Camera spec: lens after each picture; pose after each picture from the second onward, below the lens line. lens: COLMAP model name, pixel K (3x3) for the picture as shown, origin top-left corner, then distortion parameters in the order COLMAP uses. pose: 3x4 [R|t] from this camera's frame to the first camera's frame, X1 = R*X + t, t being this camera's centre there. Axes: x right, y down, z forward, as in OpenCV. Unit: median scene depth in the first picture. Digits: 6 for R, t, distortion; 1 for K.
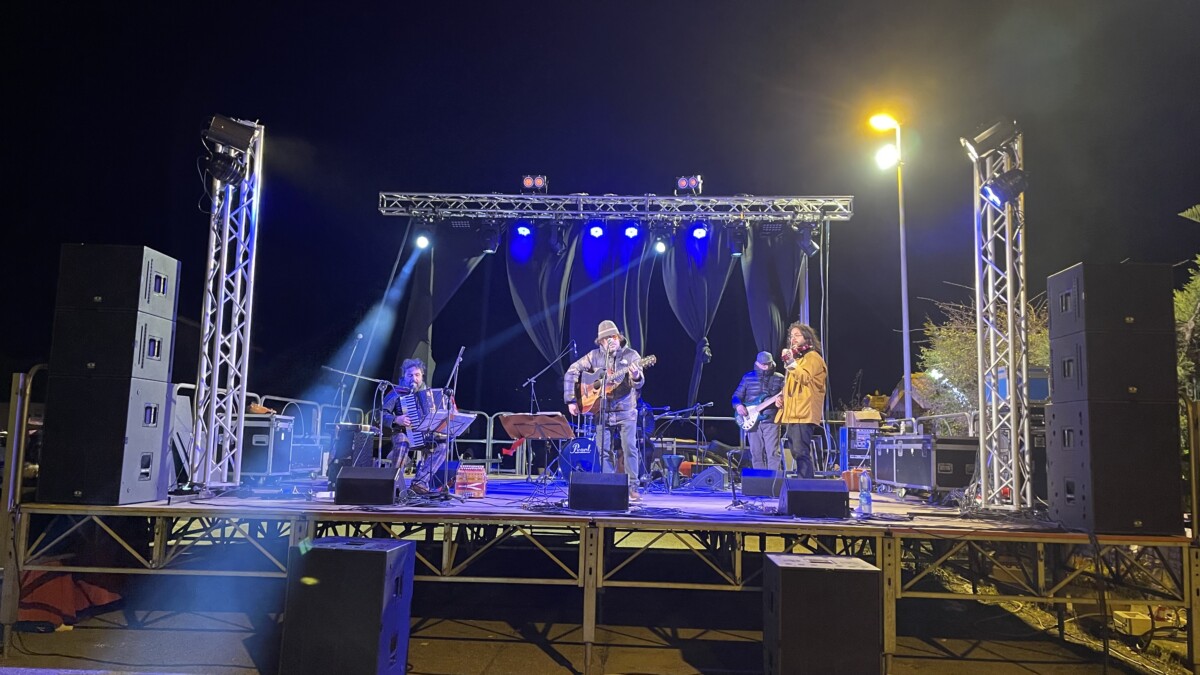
lens RADIAL K [[1004.8, 0, 600.0], [0, 1004.8, 337.5], [0, 0, 1]] dist [0.032201, 0.003378]
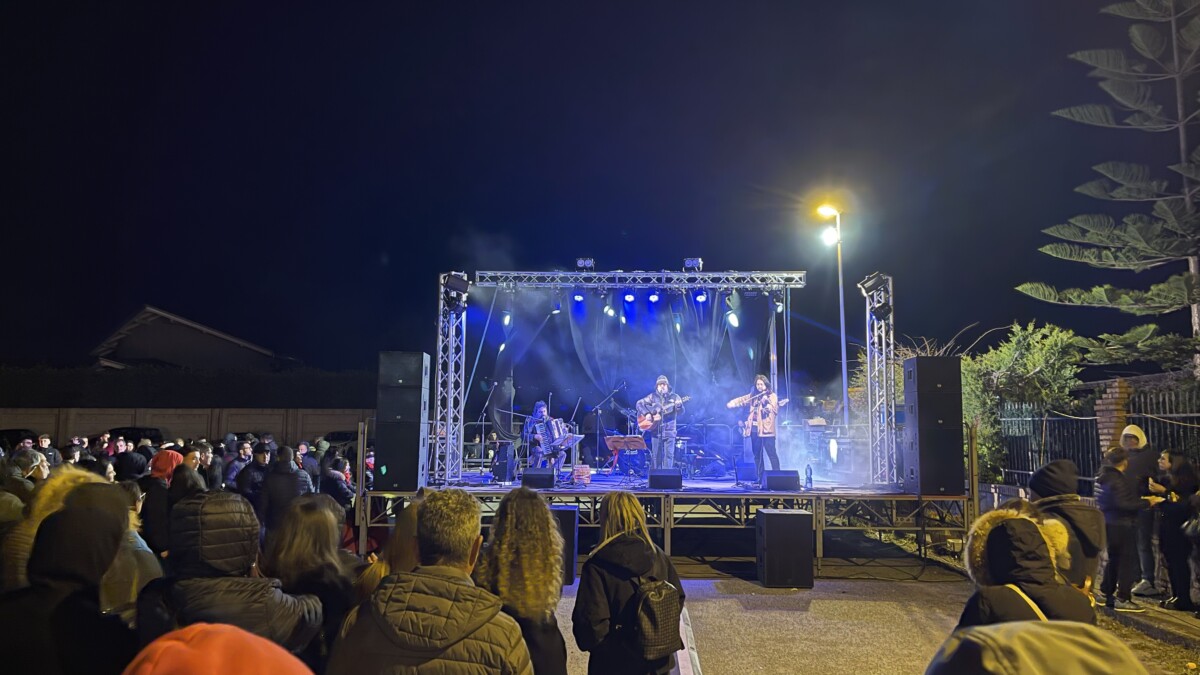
lens RADIAL K [[1177.1, 0, 600.0], [0, 1177.1, 337.5], [0, 0, 1]] dist [0.009735, 0.004276]
pose [[0.998140, -0.013214, 0.059510, -0.145770], [0.011065, 0.999280, 0.036292, -0.110099], [-0.059946, -0.035566, 0.997568, -0.673277]]
